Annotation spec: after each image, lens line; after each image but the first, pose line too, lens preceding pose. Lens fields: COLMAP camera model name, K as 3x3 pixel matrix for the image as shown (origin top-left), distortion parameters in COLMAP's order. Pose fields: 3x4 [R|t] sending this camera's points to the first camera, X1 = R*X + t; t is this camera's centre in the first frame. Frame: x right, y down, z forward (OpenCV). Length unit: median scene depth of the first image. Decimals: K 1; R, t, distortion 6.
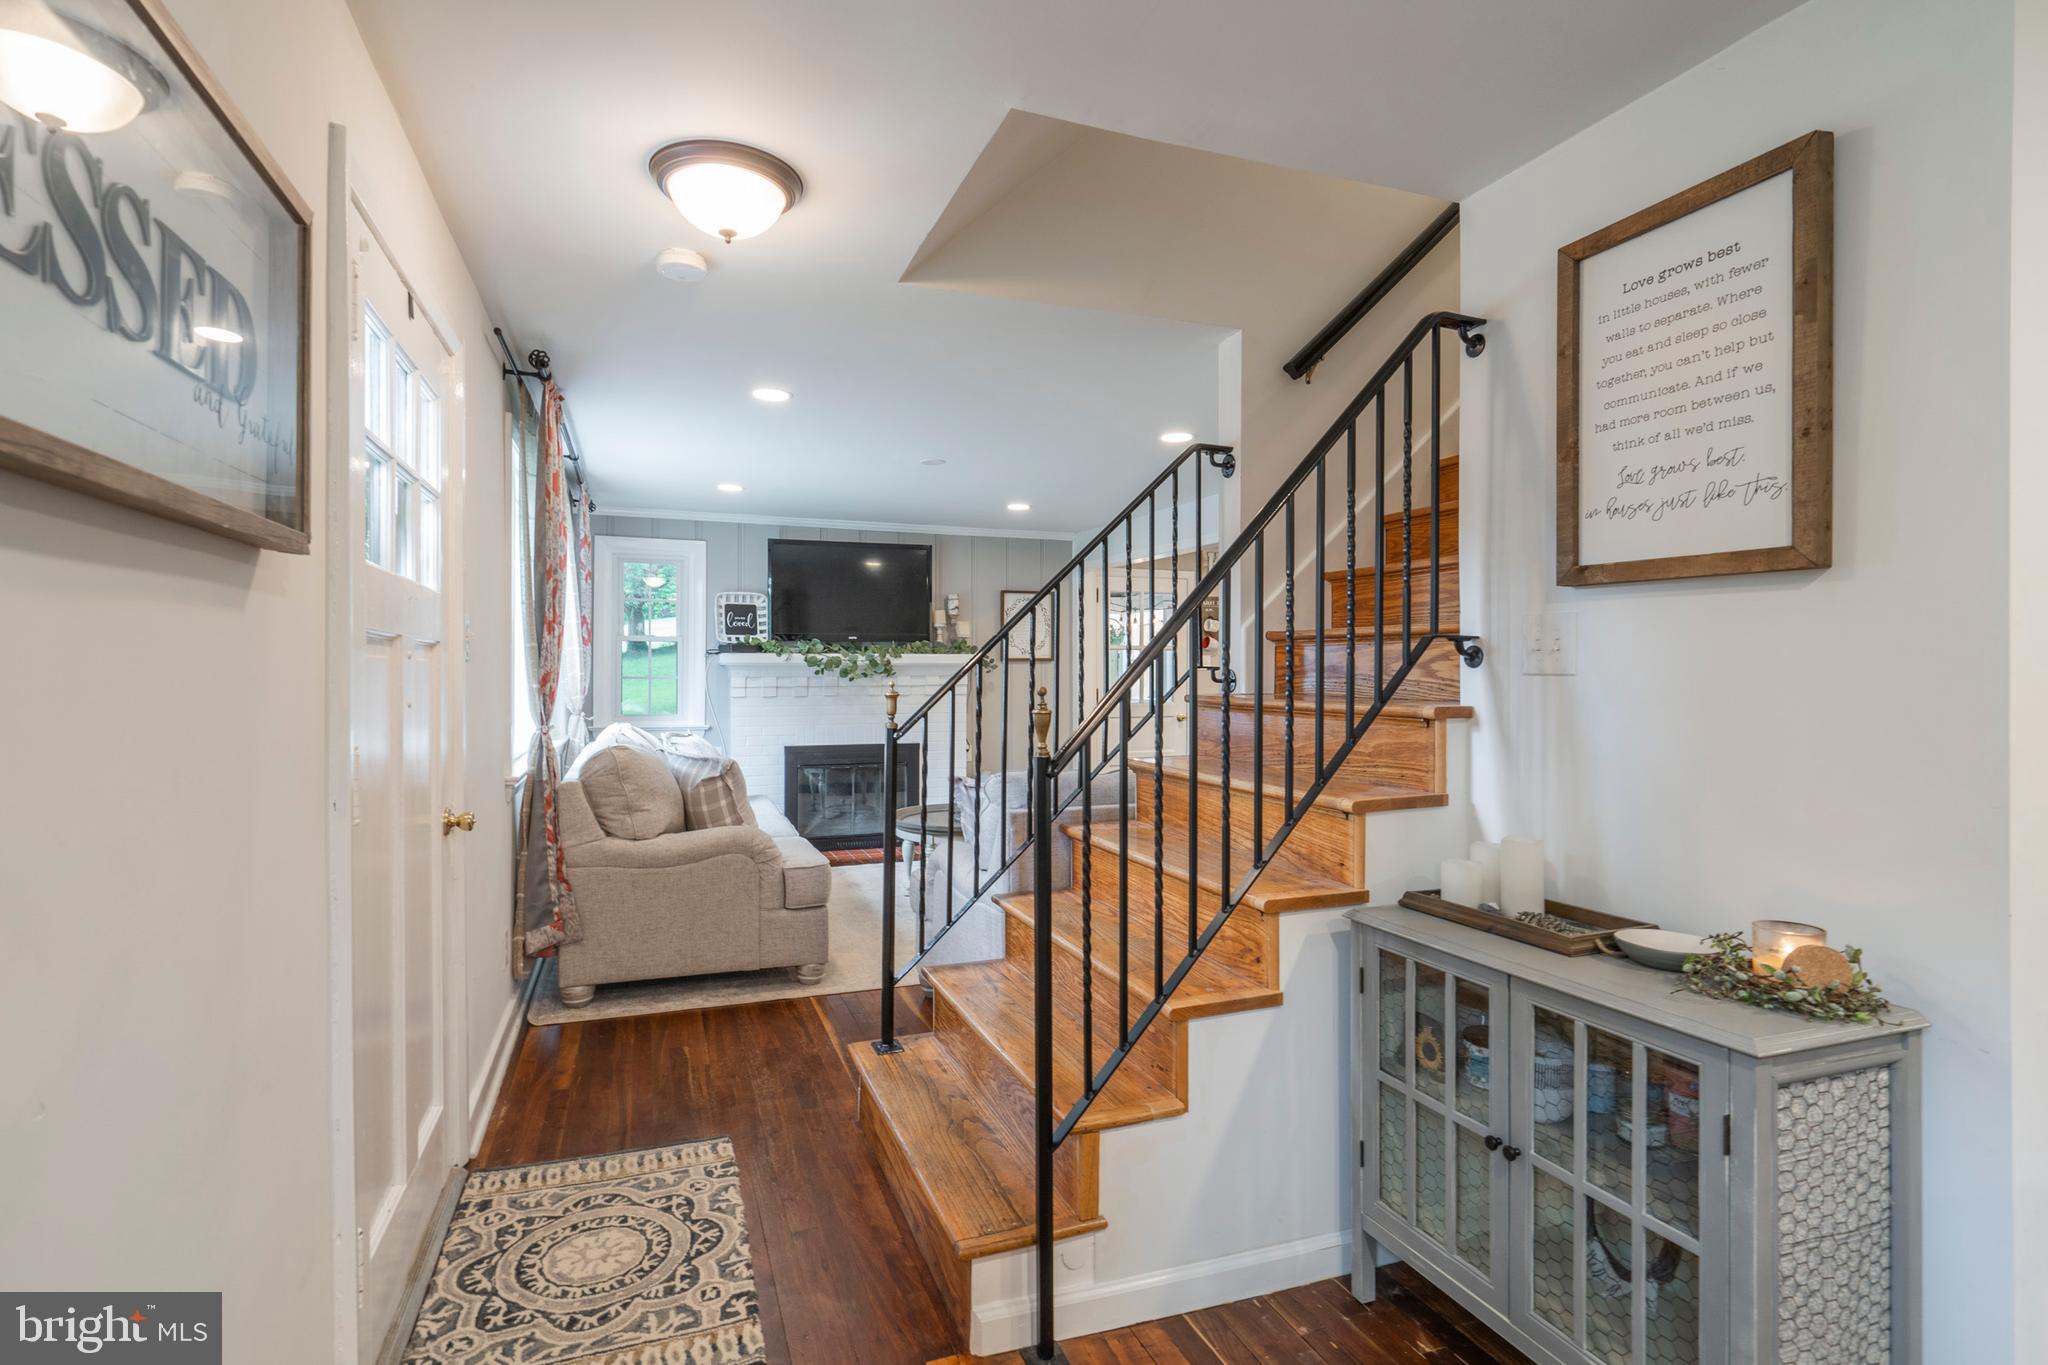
lens RADIAL K [[979.5, 0, 1021.1], [0, 979.5, 681.4], [0, 0, 1]] dist [-0.023407, 0.000203]
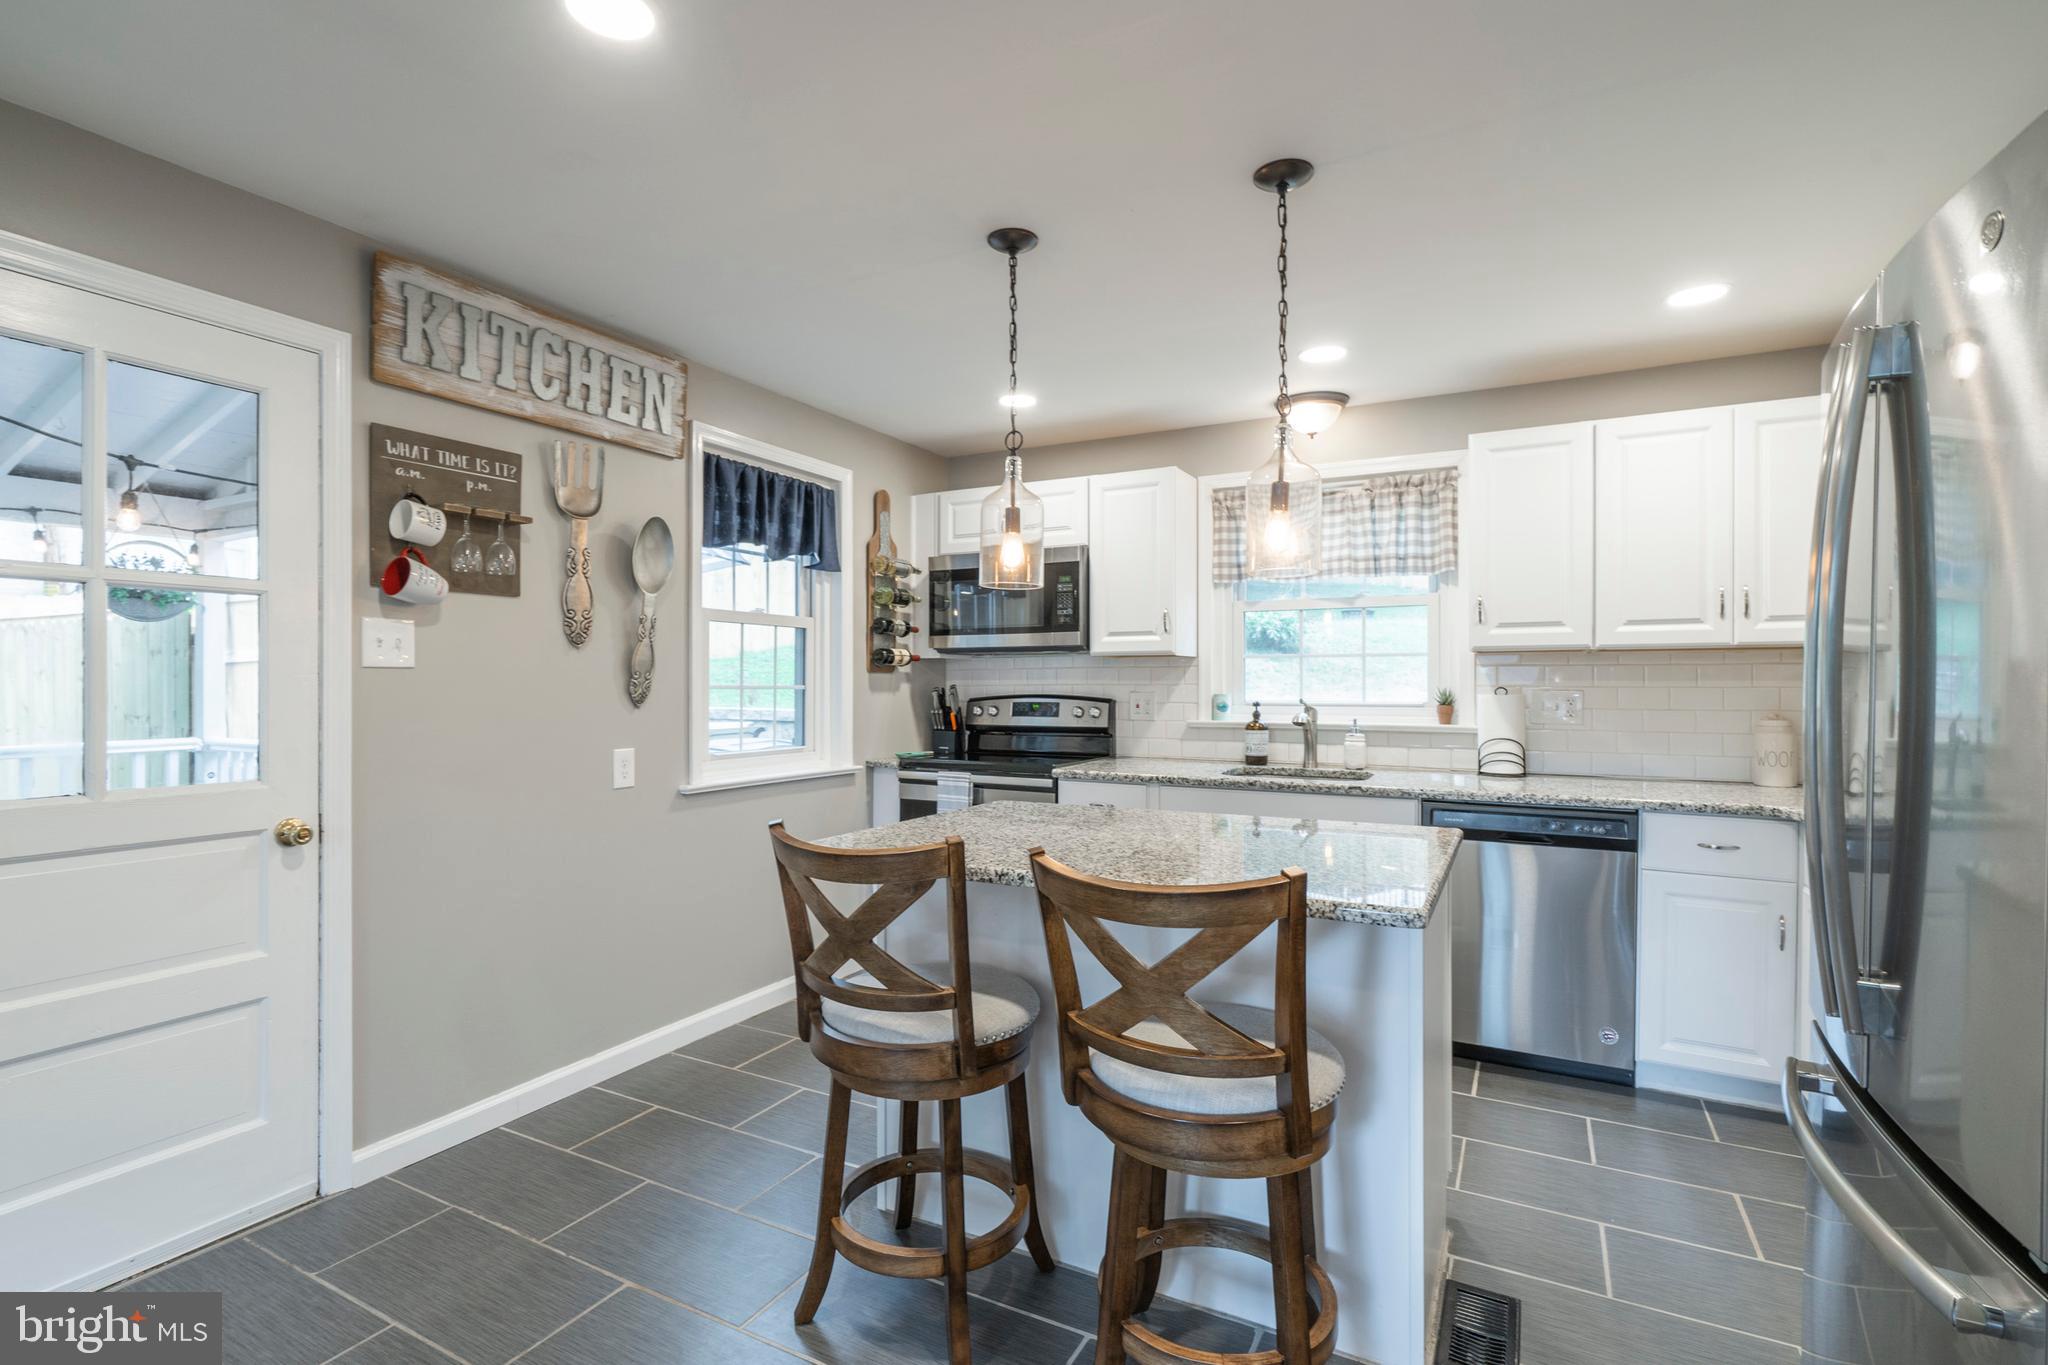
lens RADIAL K [[942.9, 0, 1007.2], [0, 942.9, 682.5], [0, 0, 1]] dist [-0.004946, -0.001108]
pose [[0.758182, 0.001100, 0.652042, 0.304978], [0.005186, 0.999957, -0.007717, -0.007592], [-0.652022, 0.009232, 0.758144, 1.409570]]
